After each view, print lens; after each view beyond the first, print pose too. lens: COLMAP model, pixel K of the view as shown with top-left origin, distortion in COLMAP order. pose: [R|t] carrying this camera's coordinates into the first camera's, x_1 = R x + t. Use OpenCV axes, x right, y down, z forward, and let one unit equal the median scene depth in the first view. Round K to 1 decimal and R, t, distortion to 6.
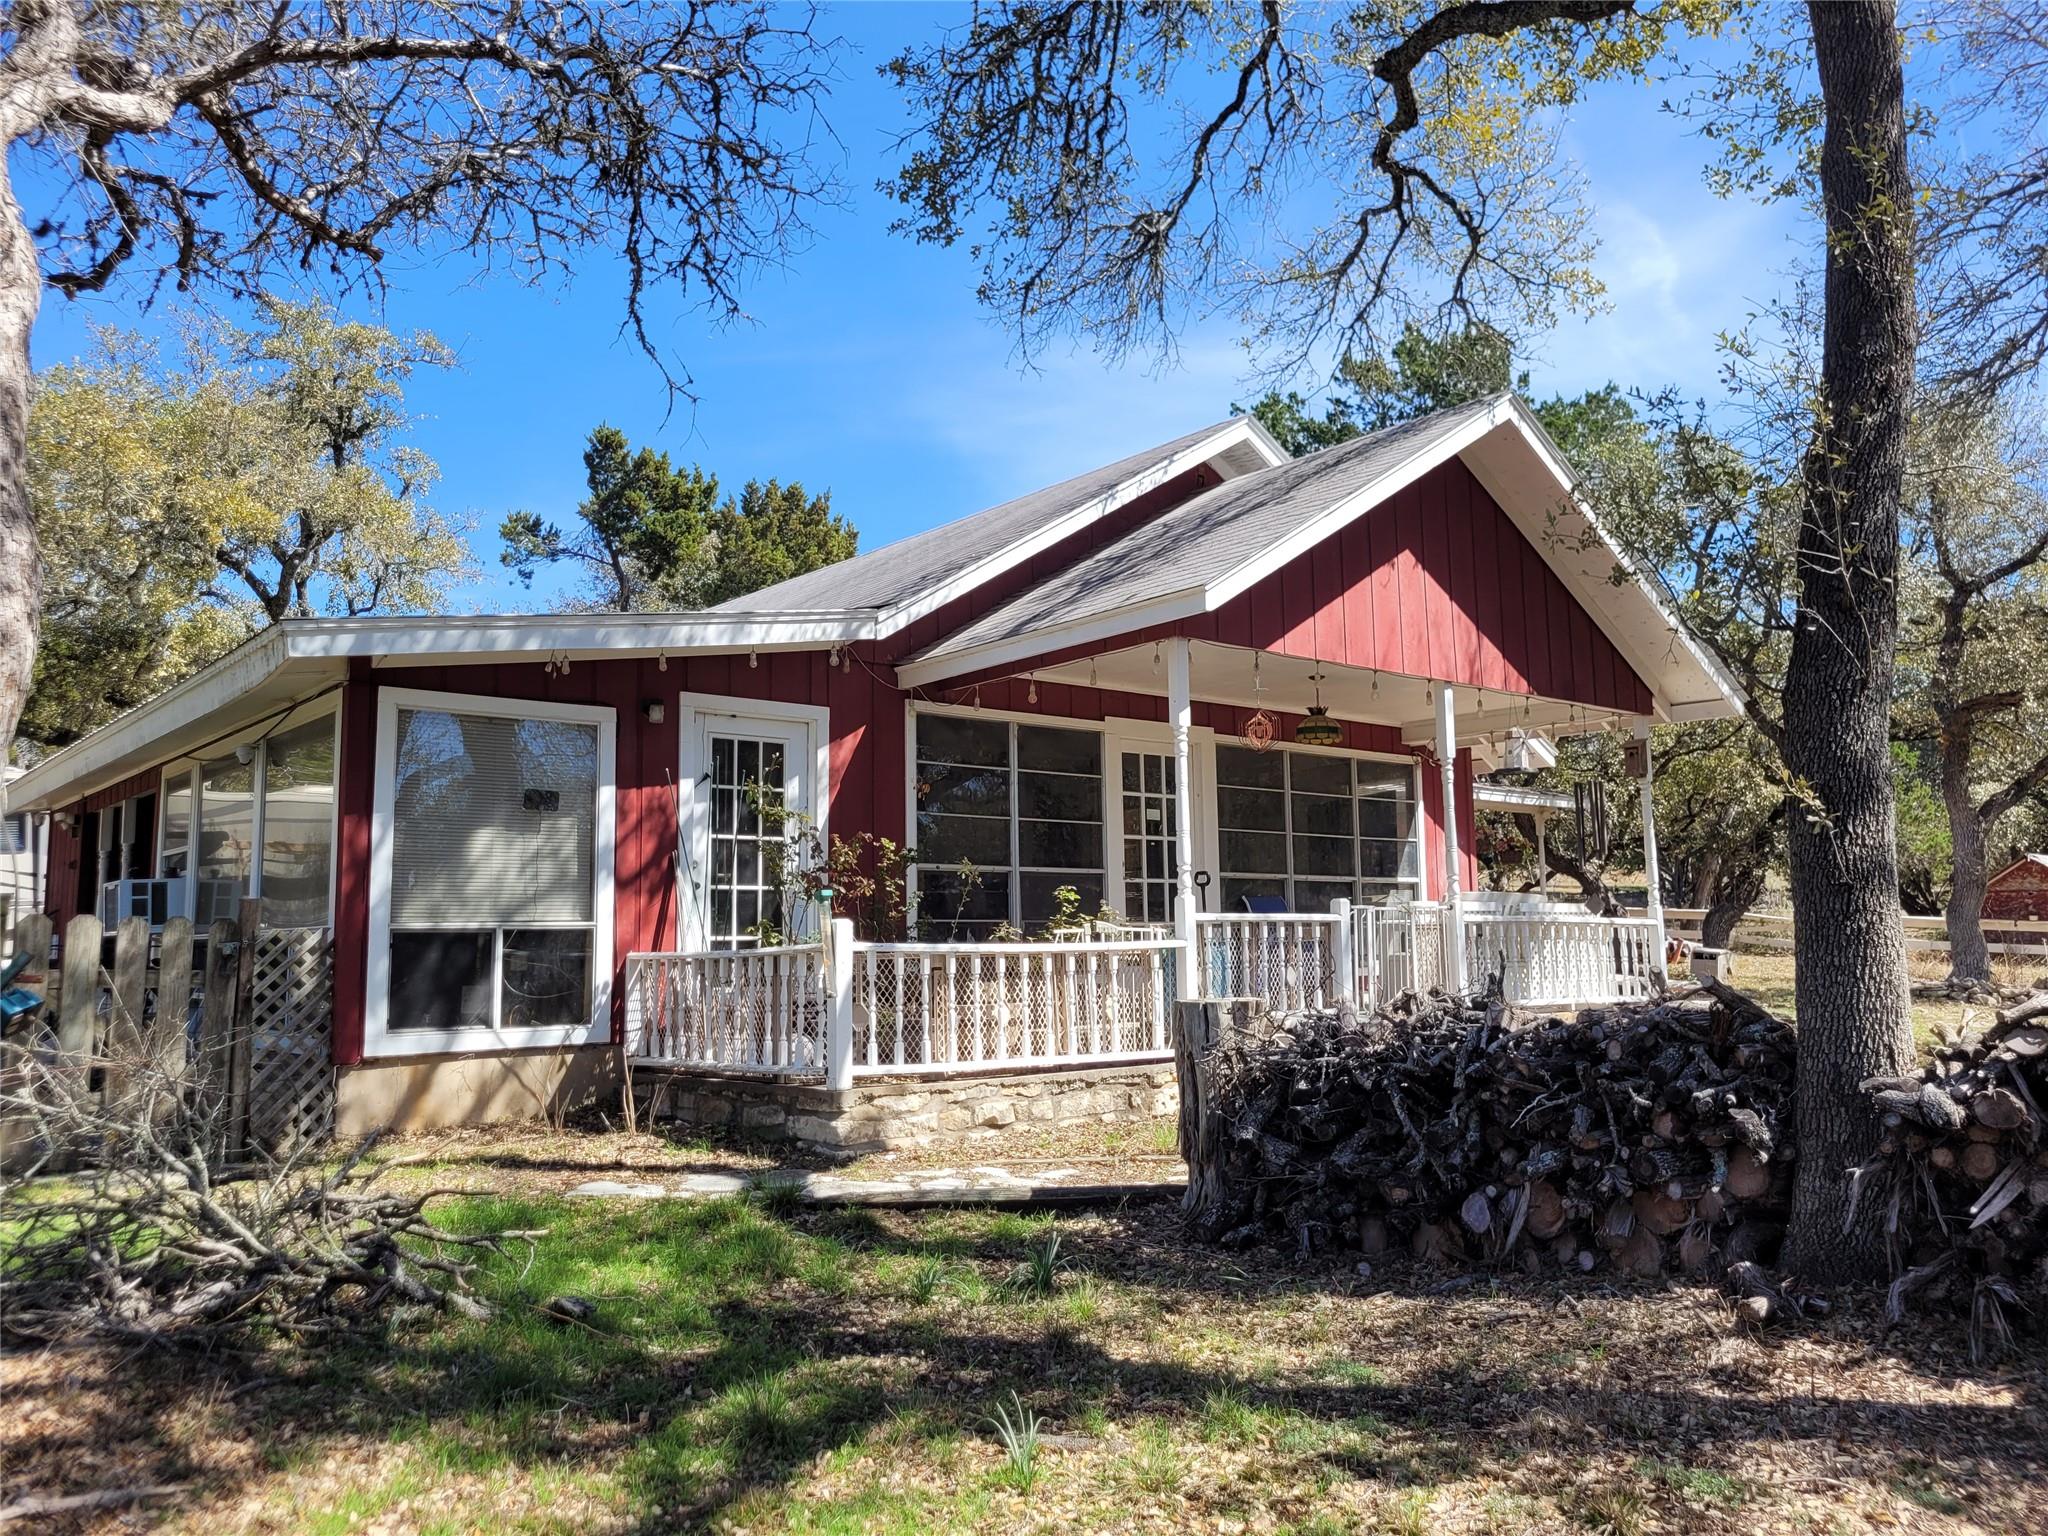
lens RADIAL K [[1556.1, 0, 1024.0], [0, 1556.1, 768.0], [0, 0, 1]] dist [0.051950, -0.044989]
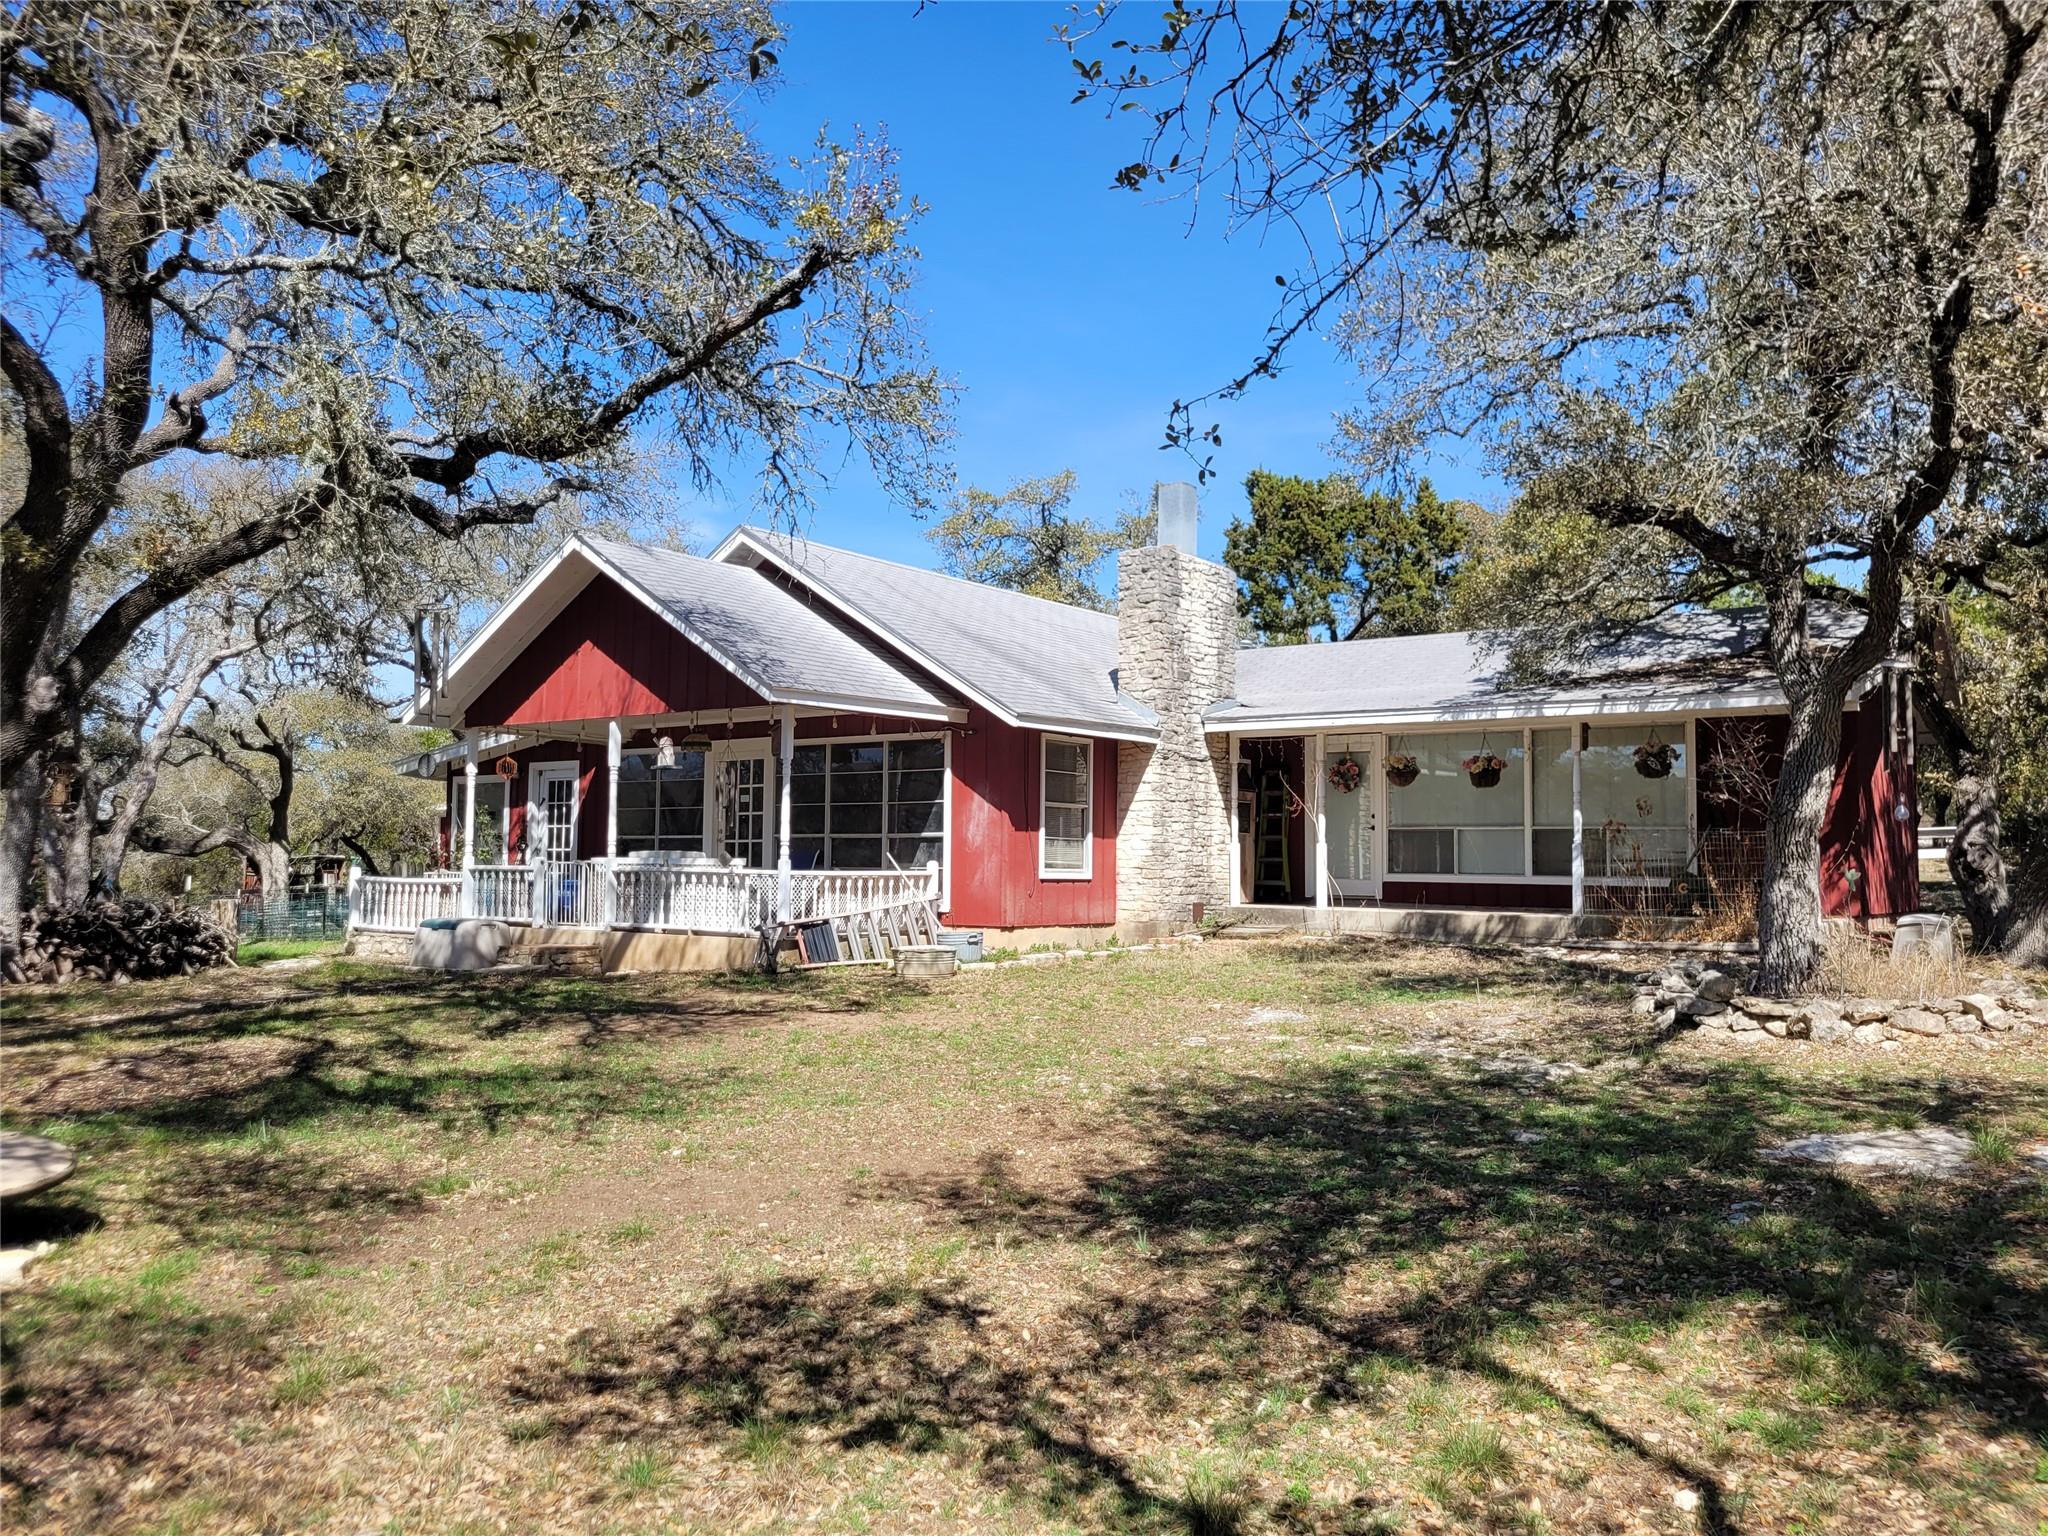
lens RADIAL K [[1556.1, 0, 1024.0], [0, 1556.1, 768.0], [0, 0, 1]] dist [0.051950, -0.044989]
pose [[0.194938, -0.045449, -0.979762, 1.859978], [0.097239, 0.994900, -0.026804, 0.076463], [0.975983, -0.090046, 0.198363, 1.081153]]
